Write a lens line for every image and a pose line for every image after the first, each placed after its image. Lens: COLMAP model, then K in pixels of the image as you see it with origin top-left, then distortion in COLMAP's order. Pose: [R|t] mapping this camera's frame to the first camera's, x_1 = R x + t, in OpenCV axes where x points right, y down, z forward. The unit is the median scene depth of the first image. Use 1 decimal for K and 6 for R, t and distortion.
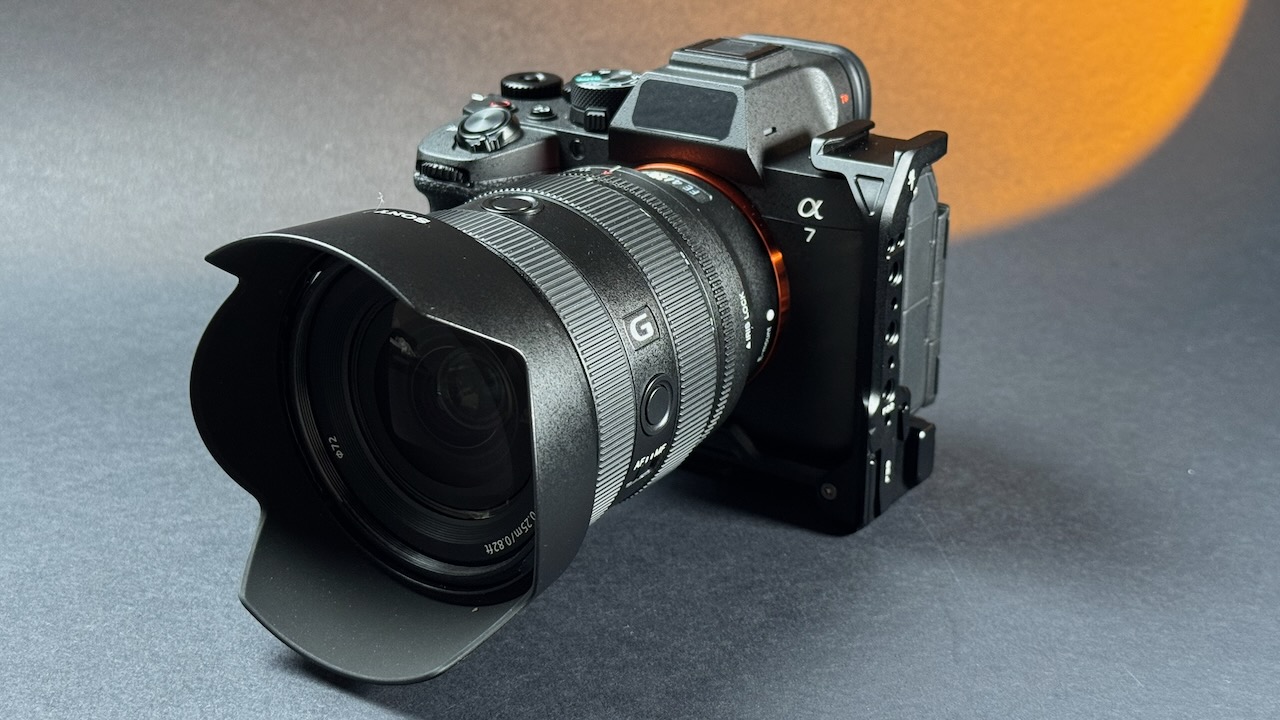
lens RADIAL K [[1851.3, 0, 642.4], [0, 1851.3, 387.6], [0, 0, 1]] dist [0.105221, 0.000000]
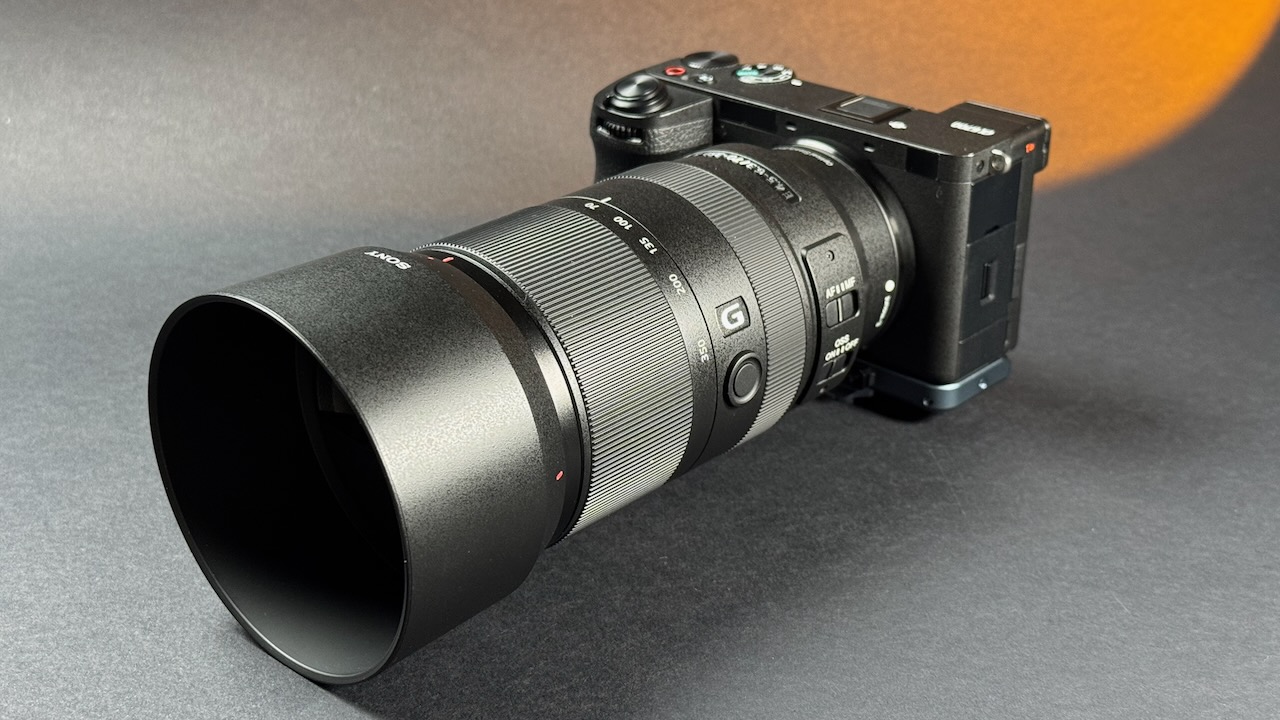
lens RADIAL K [[1851.3, 0, 644.7], [0, 1851.3, 384.8], [0, 0, 1]] dist [0.105221, 0.000000]
pose [[0.999894, 0.000909, -0.014543, -0.001559], [-0.000048, 0.998252, 0.059103, -0.026636], [0.014571, -0.059096, 0.998146, -0.064064]]
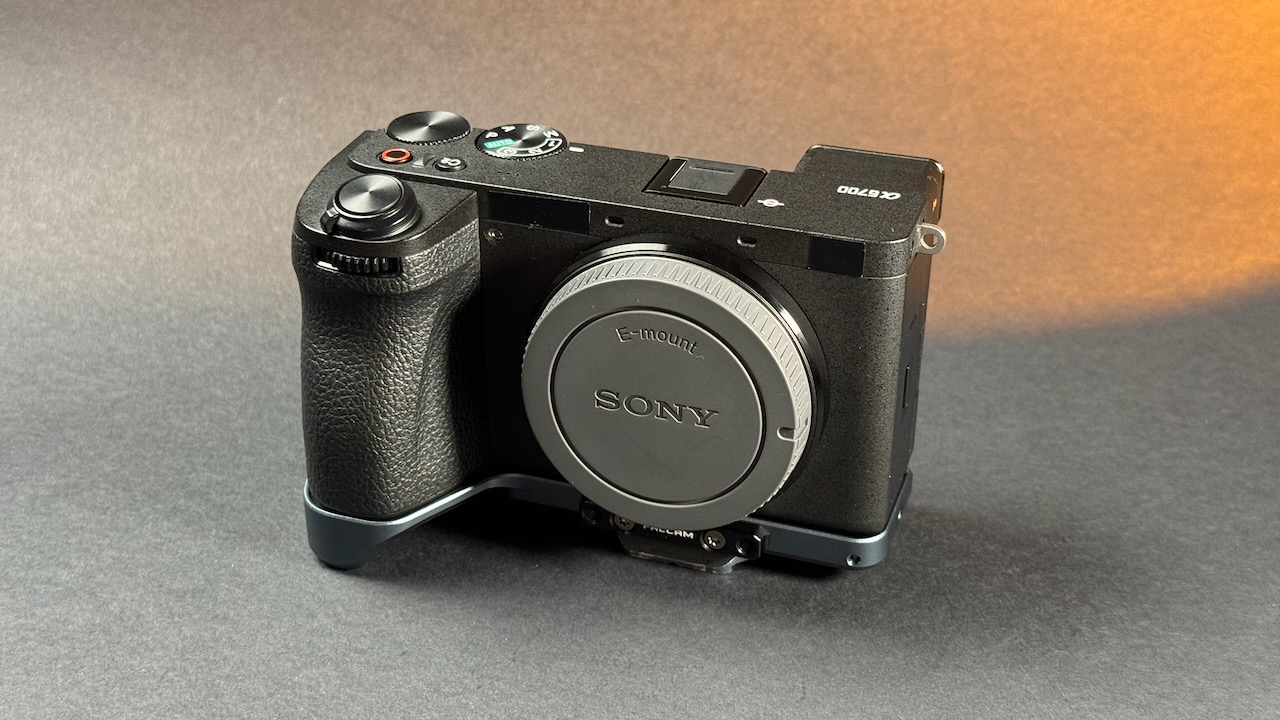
lens RADIAL K [[1851.3, 0, 640.5], [0, 1851.3, 354.0], [0, 0, 1]] dist [0.105221, 0.000000]
pose [[0.999888, 0.001950, -0.014846, -0.005291], [0.000257, 0.989103, 0.147228, -0.151393], [0.014971, -0.147215, 0.988991, 0.221710]]
